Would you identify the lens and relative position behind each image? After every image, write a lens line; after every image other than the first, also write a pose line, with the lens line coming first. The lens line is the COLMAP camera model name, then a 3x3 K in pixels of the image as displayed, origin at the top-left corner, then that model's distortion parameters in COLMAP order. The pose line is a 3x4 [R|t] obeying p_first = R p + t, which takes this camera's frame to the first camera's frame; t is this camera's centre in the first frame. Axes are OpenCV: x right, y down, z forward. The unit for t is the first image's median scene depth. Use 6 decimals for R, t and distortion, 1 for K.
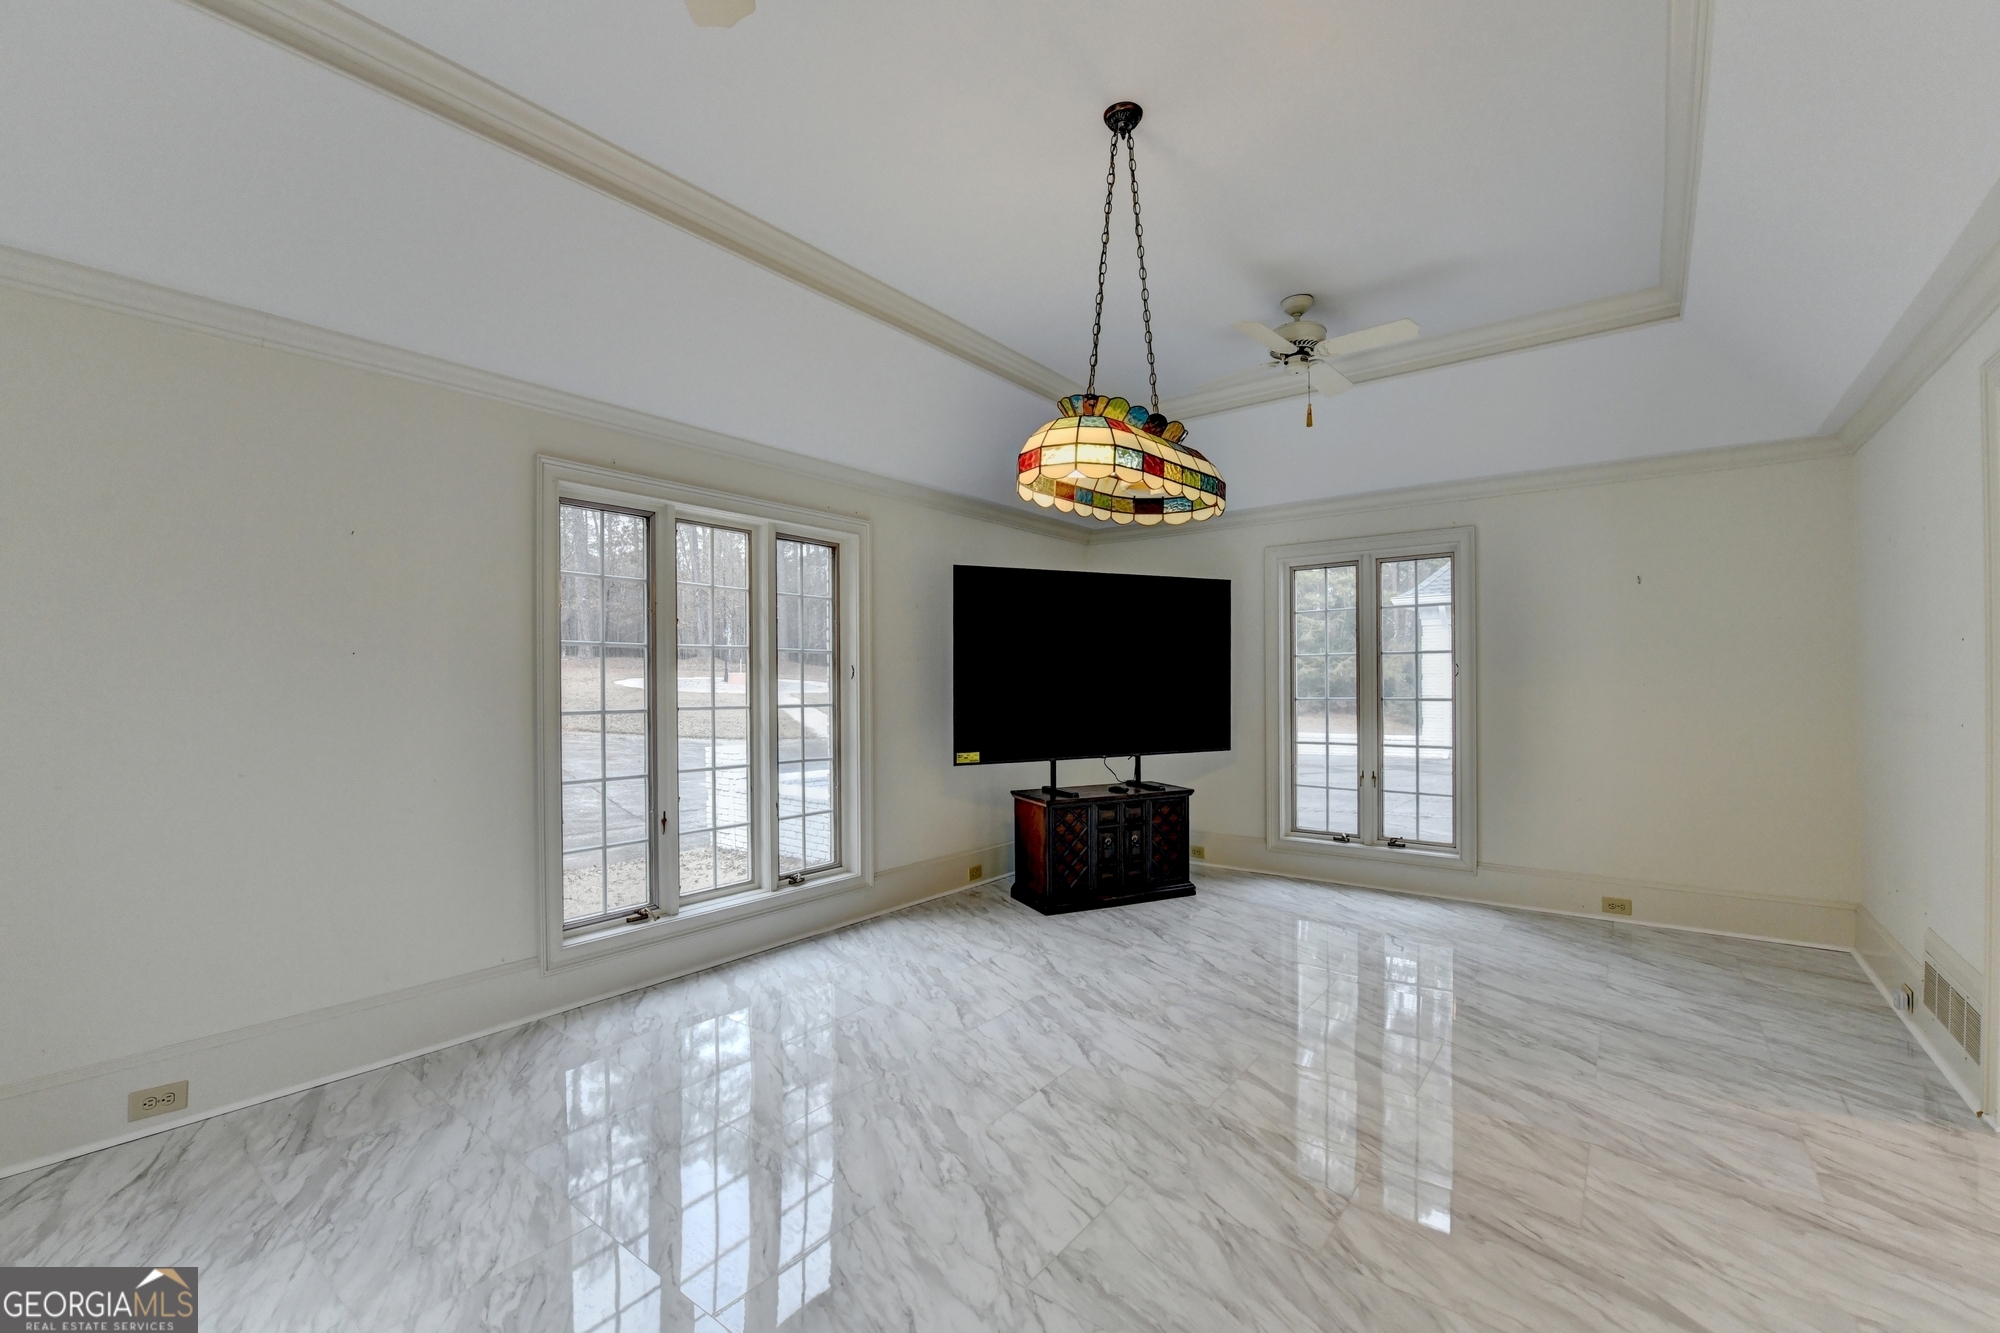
lens RADIAL K [[823.1, 0, 990.8], [0, 823.1, 682.4], [0, 0, 1]] dist [-0.019441, -0.001078]
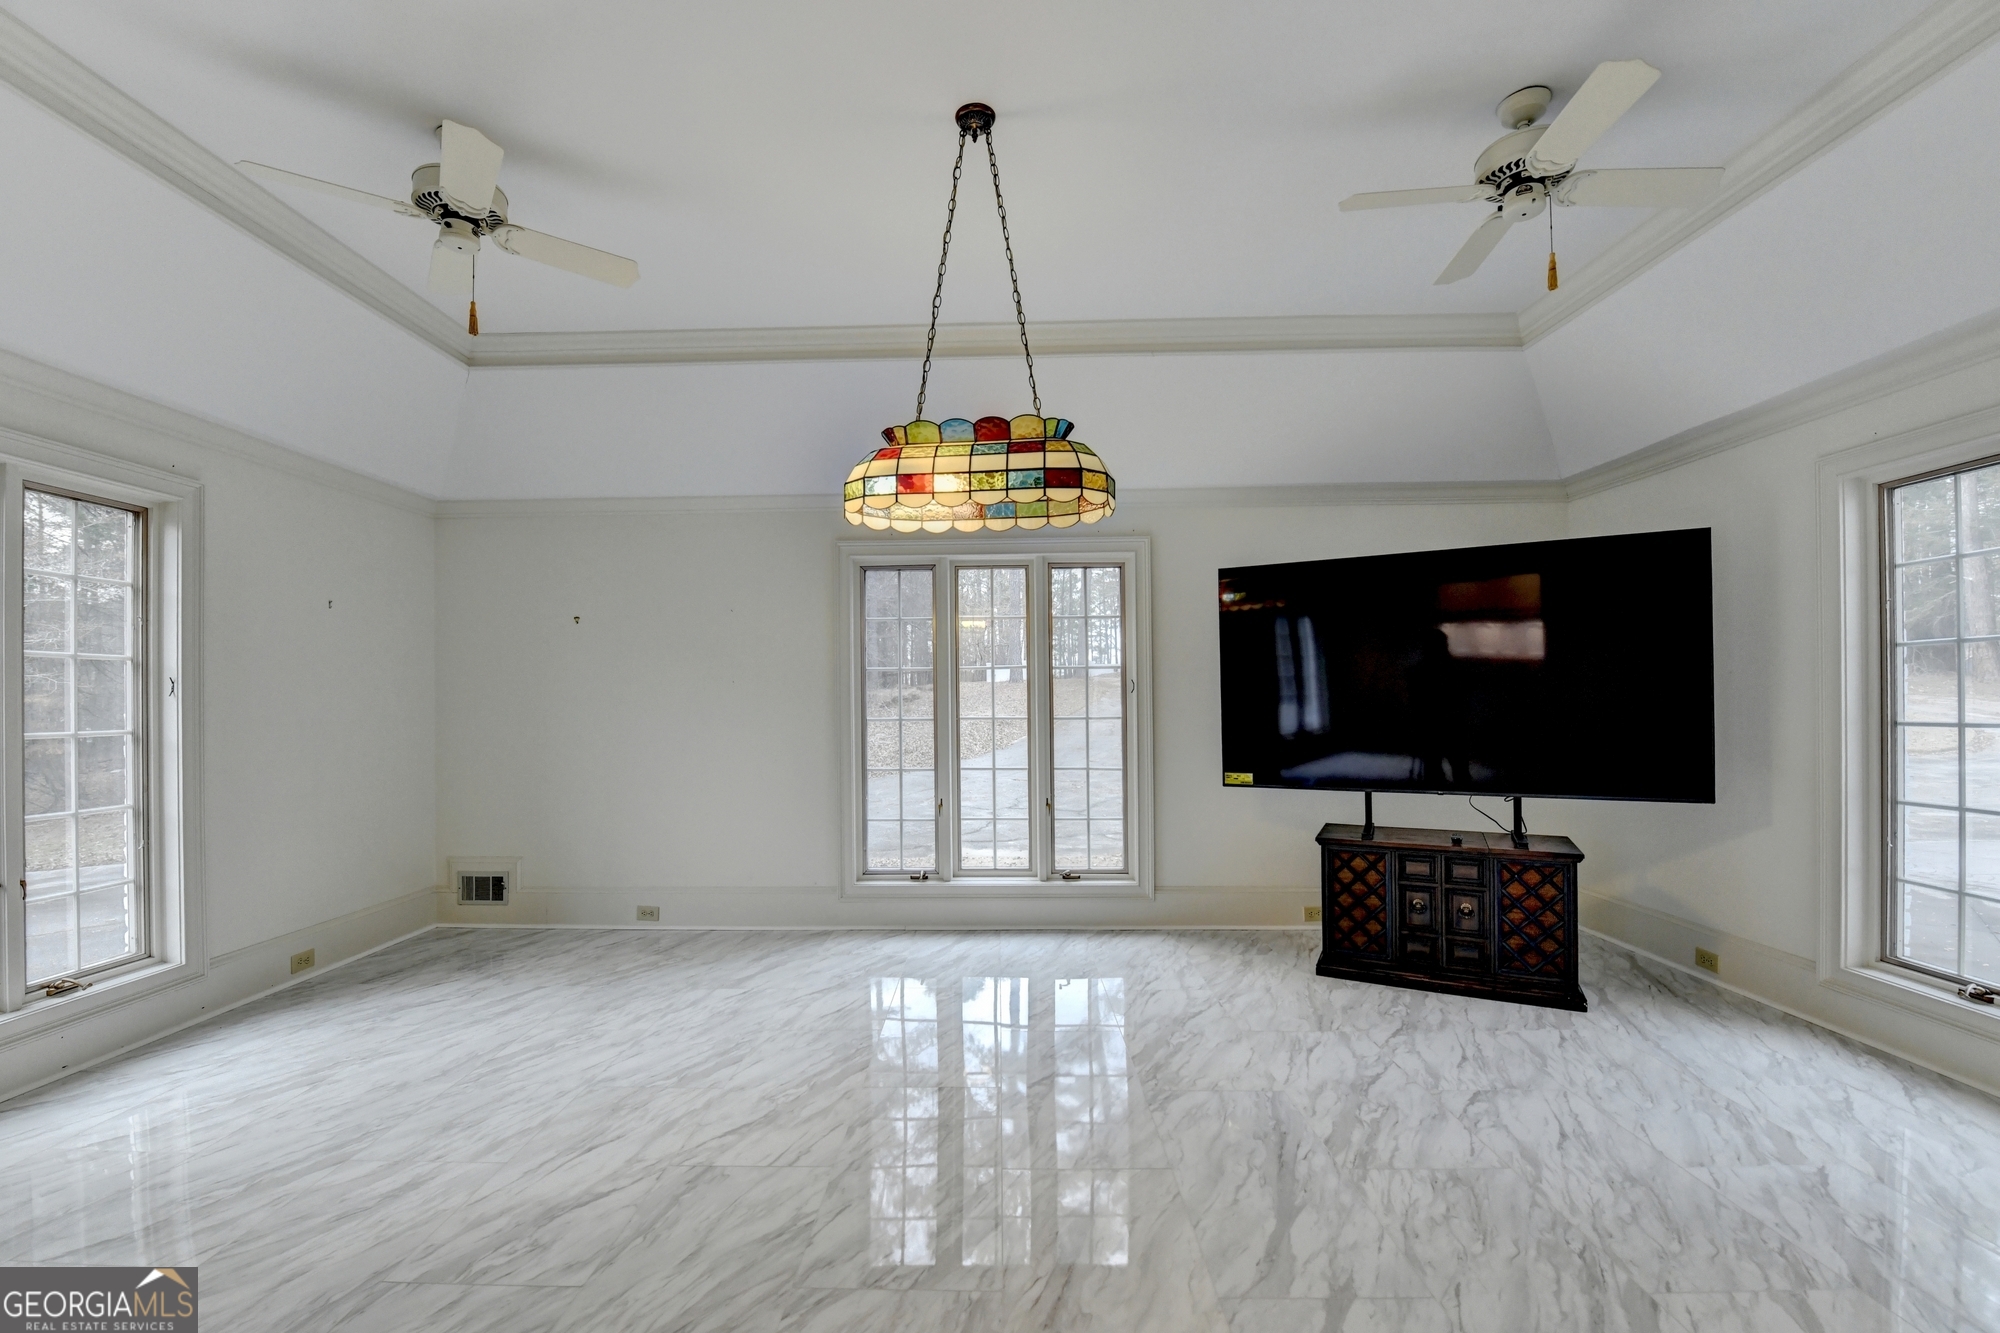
lens RADIAL K [[808.5, 0, 976.4], [0, 808.5, 691.9], [0, 0, 1]] dist [-0.021489, -0.000216]
pose [[0.600442, -0.004744, -0.799654, 0.512788], [0.007294, 0.999973, -0.000456, -0.006135], [0.799635, -0.005559, 0.600461, 0.233400]]
